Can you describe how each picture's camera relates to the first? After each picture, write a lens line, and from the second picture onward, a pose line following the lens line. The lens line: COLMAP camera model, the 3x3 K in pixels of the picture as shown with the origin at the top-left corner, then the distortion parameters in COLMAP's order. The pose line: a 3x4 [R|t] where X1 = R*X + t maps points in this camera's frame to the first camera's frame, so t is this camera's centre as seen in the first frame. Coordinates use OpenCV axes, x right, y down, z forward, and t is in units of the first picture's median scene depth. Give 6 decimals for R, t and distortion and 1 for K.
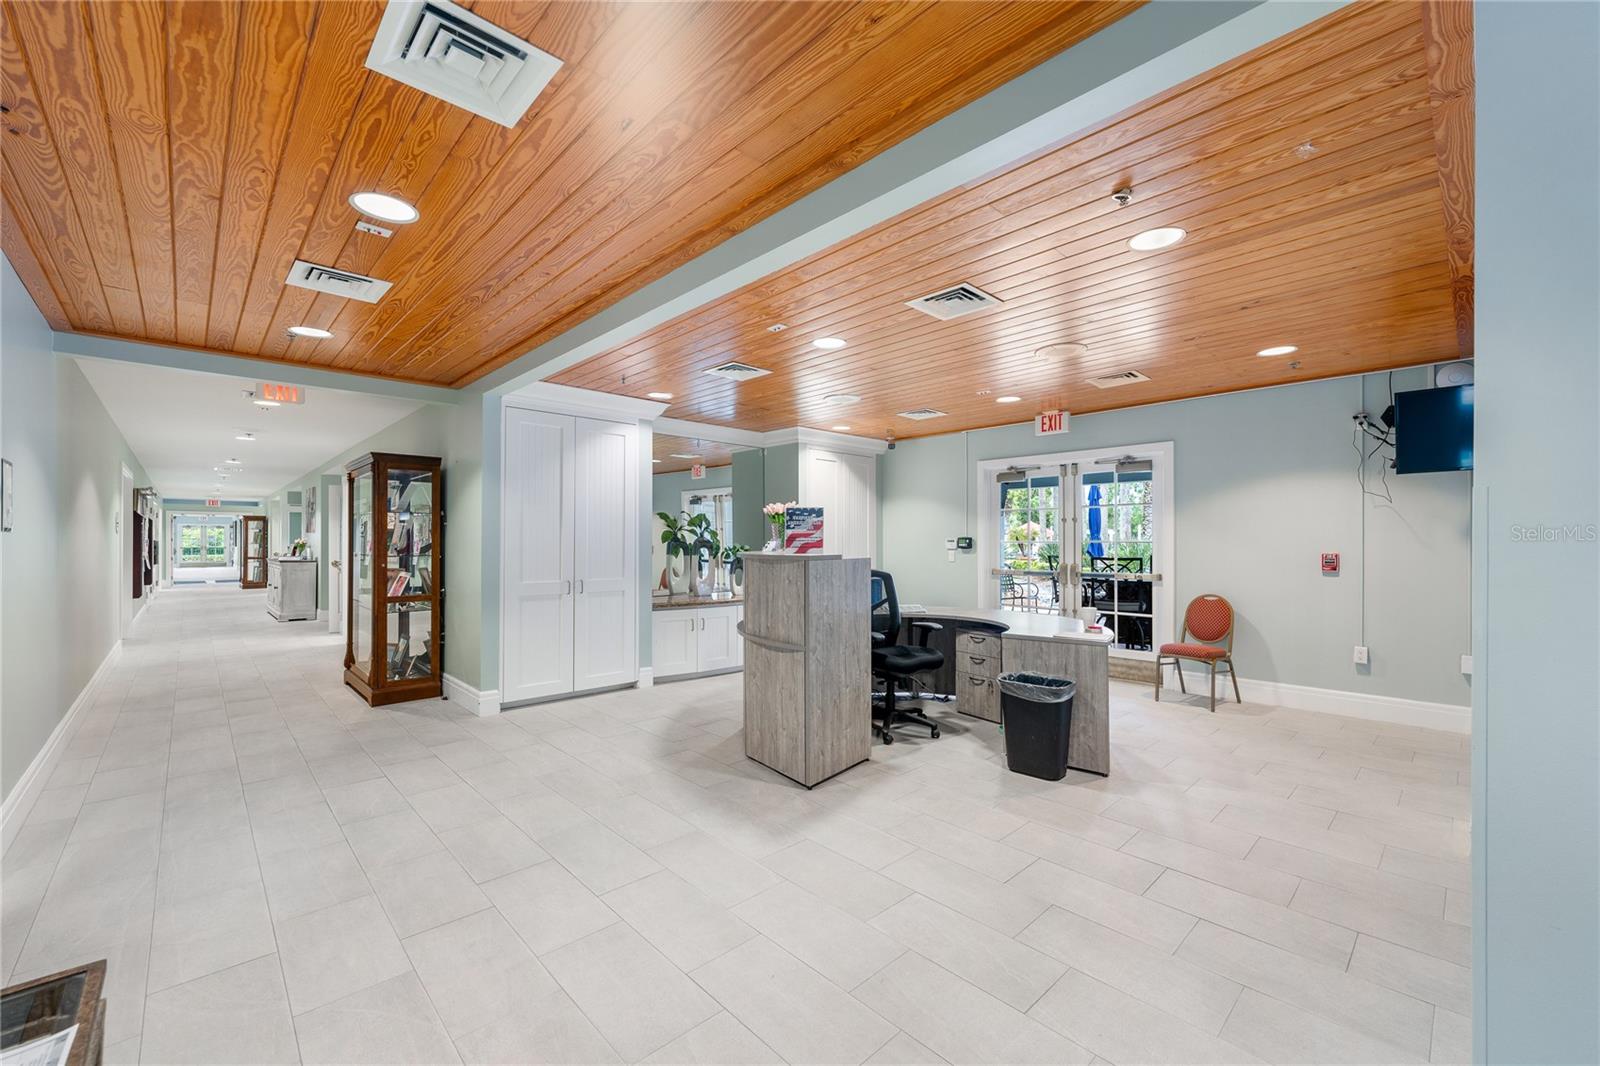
lens RADIAL K [[661.9, 0, 797.5], [0, 661.9, 533.4], [0, 0, 1]] dist [0.000302, -0.000606]
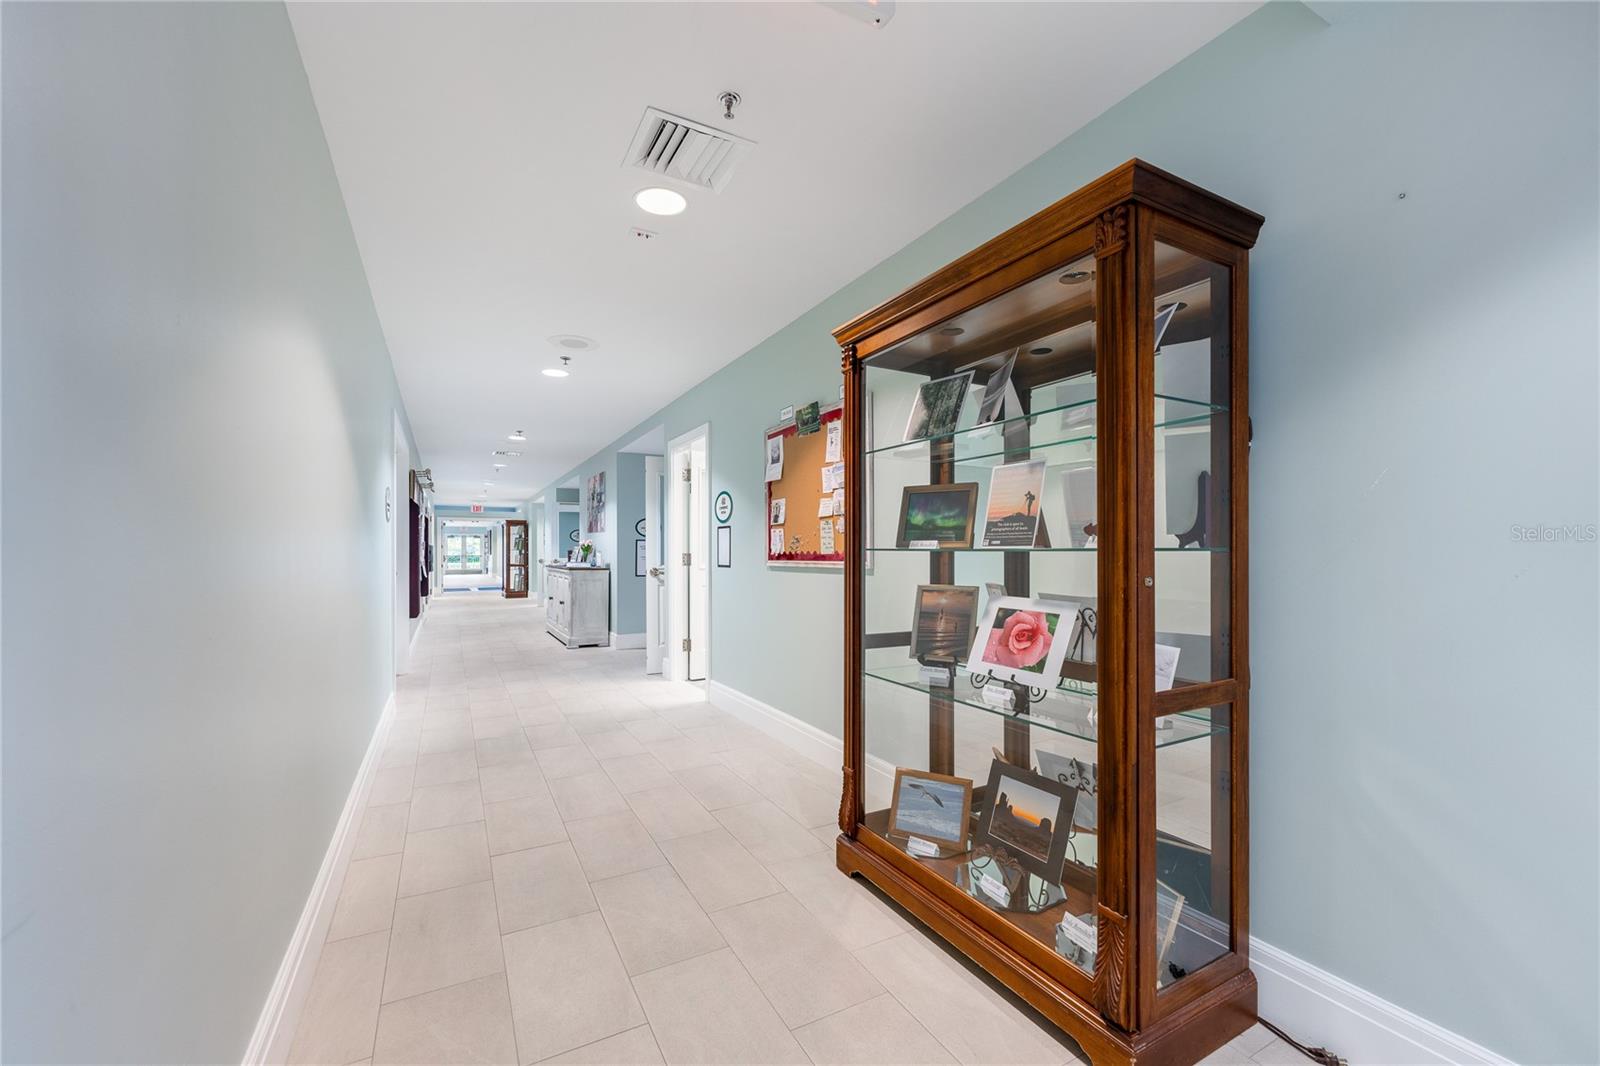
lens RADIAL K [[661.9, 0, 809.8], [0, 661.9, 541.8], [0, 0, 1]] dist [0.000302, -0.000606]
pose [[0.970227, -0.006822, -0.242103, -0.220227], [0.006497, 0.999977, -0.002139, 0.009965], [0.242111, 0.000502, 0.970248, 0.220238]]
